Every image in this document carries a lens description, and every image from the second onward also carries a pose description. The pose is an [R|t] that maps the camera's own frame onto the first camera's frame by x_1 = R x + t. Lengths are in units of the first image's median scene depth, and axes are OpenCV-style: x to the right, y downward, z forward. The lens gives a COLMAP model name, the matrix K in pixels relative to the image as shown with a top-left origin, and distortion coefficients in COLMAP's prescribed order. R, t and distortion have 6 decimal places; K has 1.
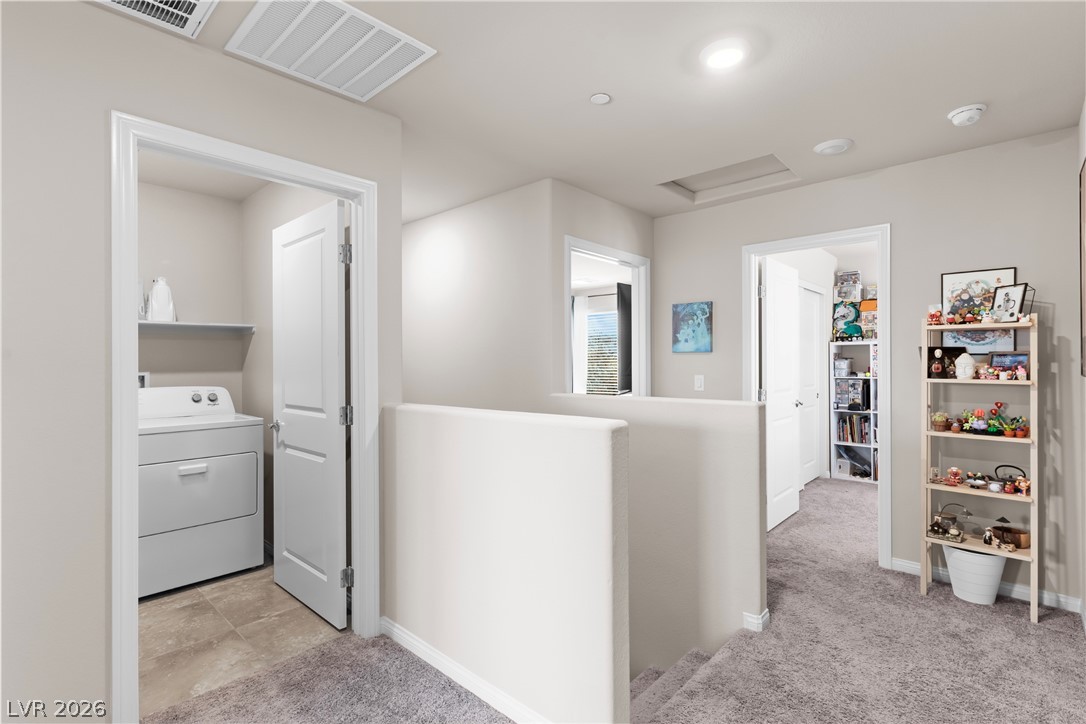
lens RADIAL K [[516.6, 0, 549.0], [0, 516.6, 359.9], [0, 0, 1]] dist [-0.000259, -0.000429]
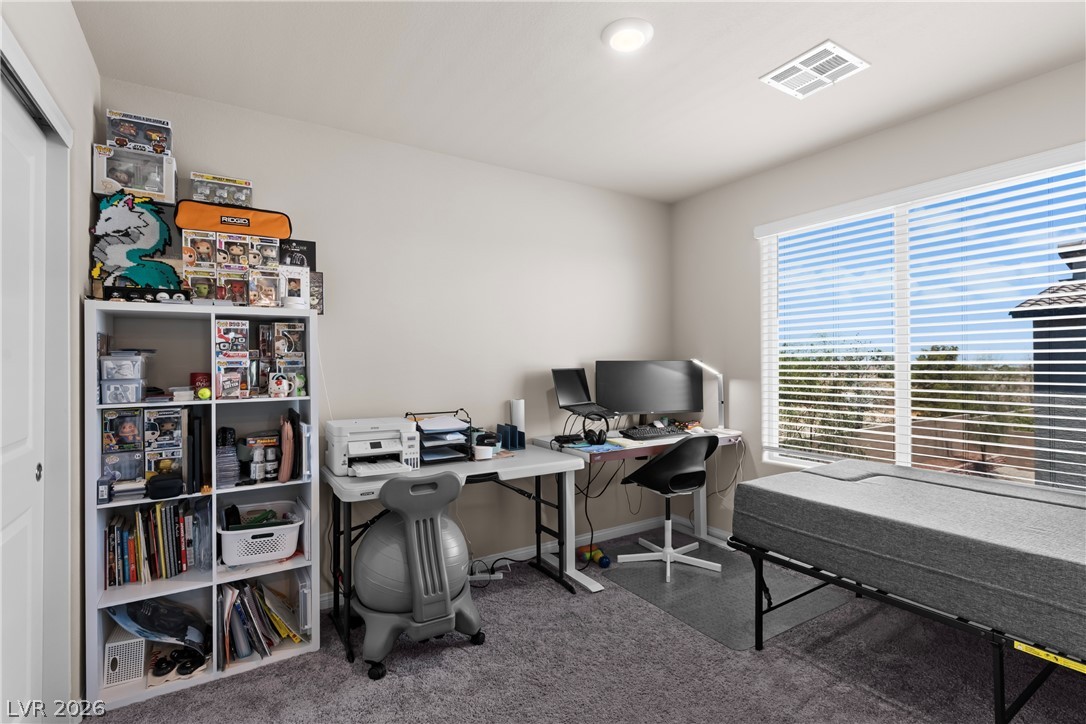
lens RADIAL K [[516.6, 0, 553.1], [0, 516.6, 360.2], [0, 0, 1]] dist [-0.000259, -0.000429]
pose [[0.262186, 0.009372, 0.964972, 0.307728], [0.001329, 0.999948, -0.010073, 0.007894], [-0.965016, 0.003924, 0.262160, 0.630226]]
